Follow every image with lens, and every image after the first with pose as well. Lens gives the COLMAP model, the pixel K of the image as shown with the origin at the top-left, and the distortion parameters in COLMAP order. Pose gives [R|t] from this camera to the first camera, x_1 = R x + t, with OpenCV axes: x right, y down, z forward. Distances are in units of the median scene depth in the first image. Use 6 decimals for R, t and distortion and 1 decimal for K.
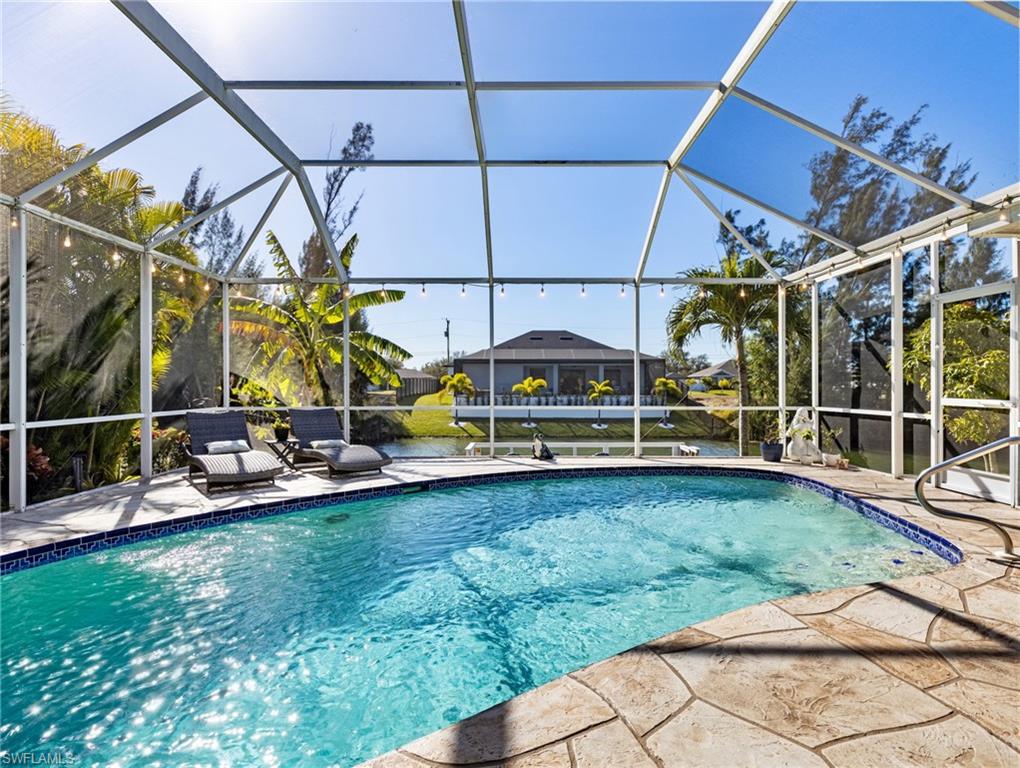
lens RADIAL K [[528.2, 0, 535.1], [0, 528.2, 385.8], [0, 0, 1]] dist [-0.004228, -0.000245]
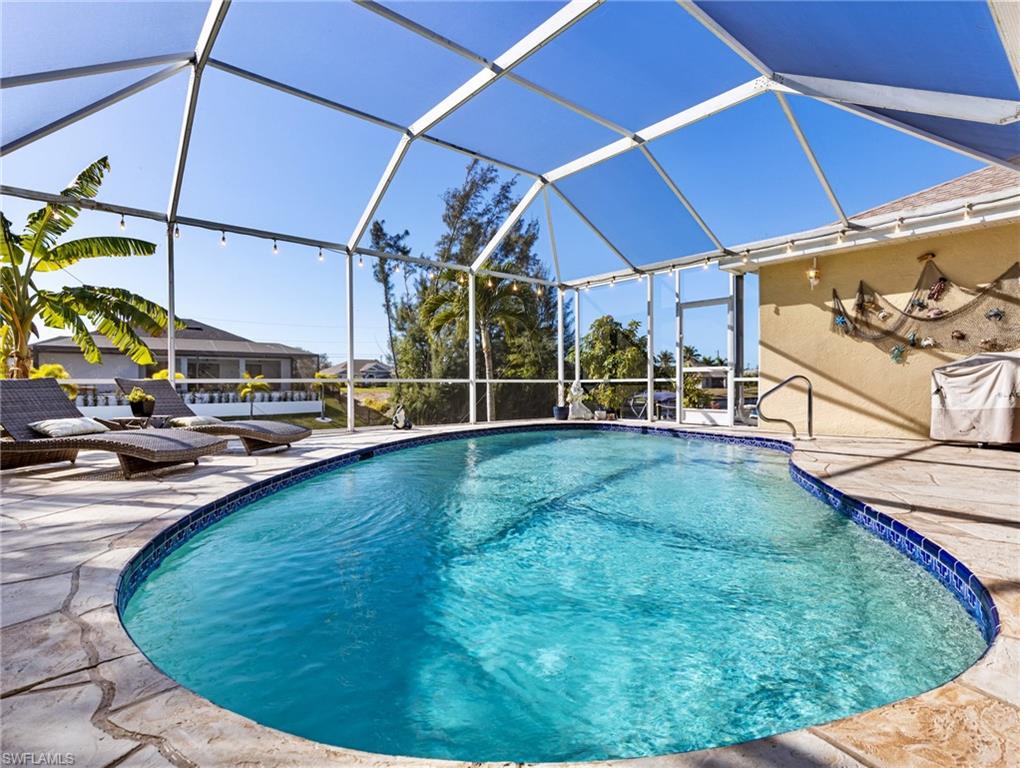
lens RADIAL K [[512.0, 0, 496.9], [0, 512.0, 388.2], [0, 0, 1]] dist [0.004598, -0.000270]
pose [[0.758275, -0.005165, 0.651914, -0.154796], [0.006902, 0.999976, -0.000105, 0.018514], [-0.651898, 0.004579, 0.758293, 0.040022]]
